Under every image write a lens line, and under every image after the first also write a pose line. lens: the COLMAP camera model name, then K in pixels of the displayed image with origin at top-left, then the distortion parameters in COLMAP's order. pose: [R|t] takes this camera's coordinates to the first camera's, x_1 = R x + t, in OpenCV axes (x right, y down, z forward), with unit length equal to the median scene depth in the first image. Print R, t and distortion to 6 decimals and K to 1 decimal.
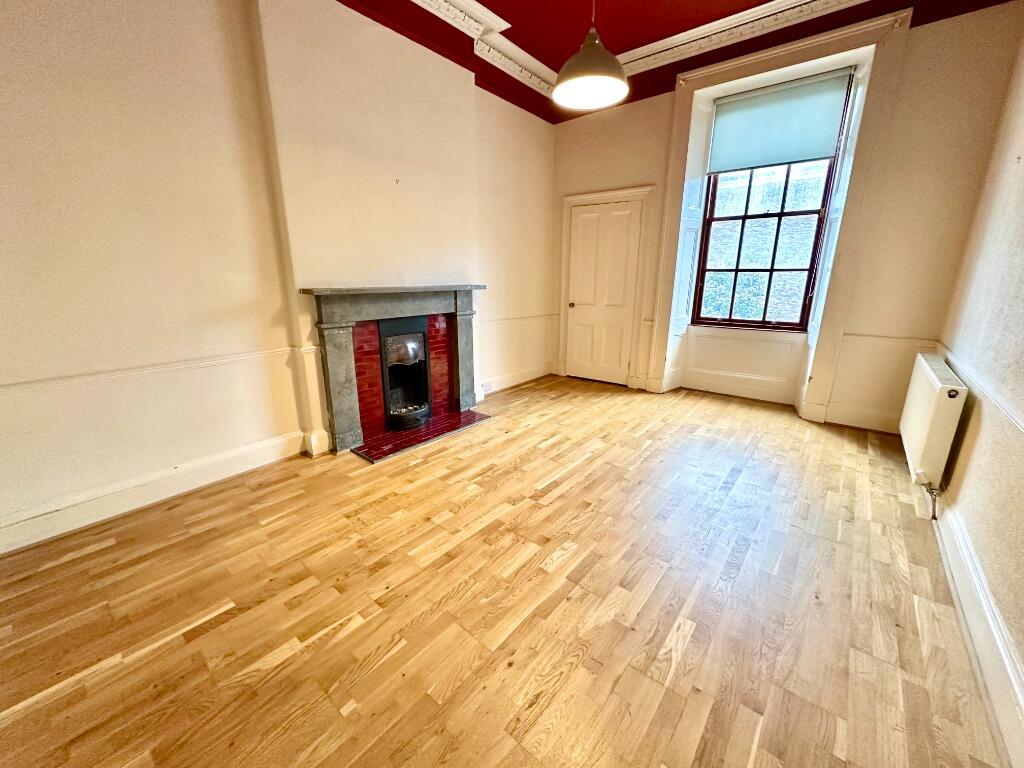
lens RADIAL K [[409.1, 0, 511.6], [0, 409.1, 383.9], [0, 0, 1]] dist [-0.001405, 0.000278]
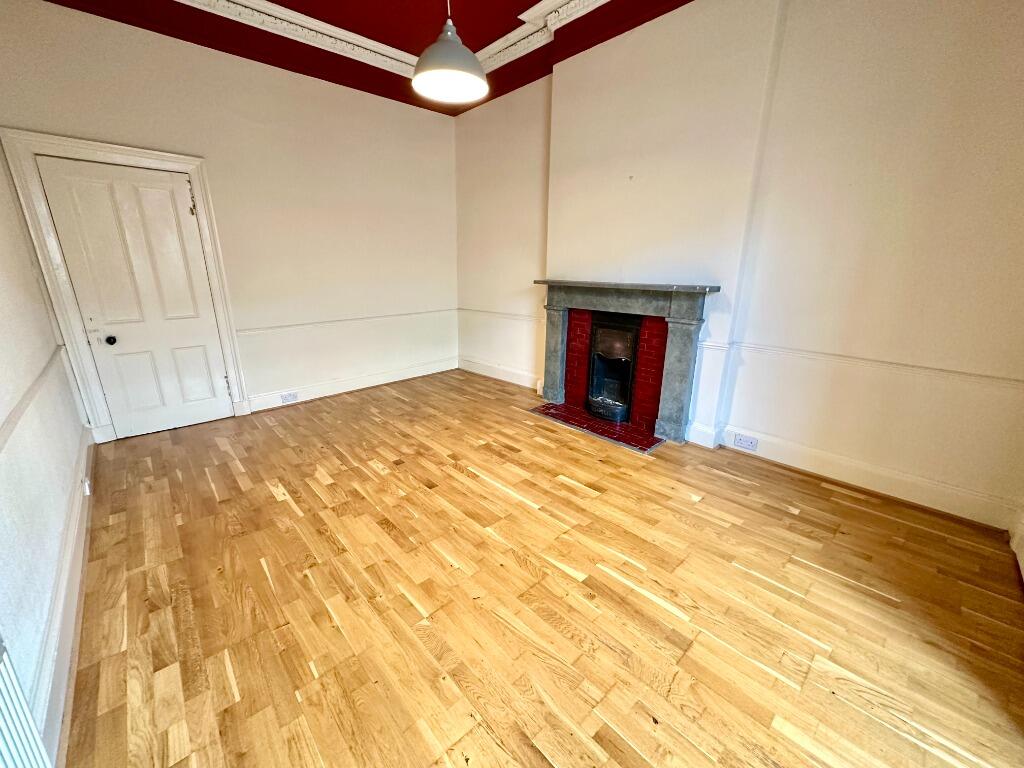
lens RADIAL K [[409.1, 0, 511.6], [0, 409.1, 383.9], [0, 0, 1]] dist [-0.001405, 0.000278]
pose [[-0.141682, 0.268738, -0.952736, 0.971555], [-0.263098, 0.917607, 0.297954, -0.286632], [0.954309, 0.292878, -0.059304, 1.049086]]
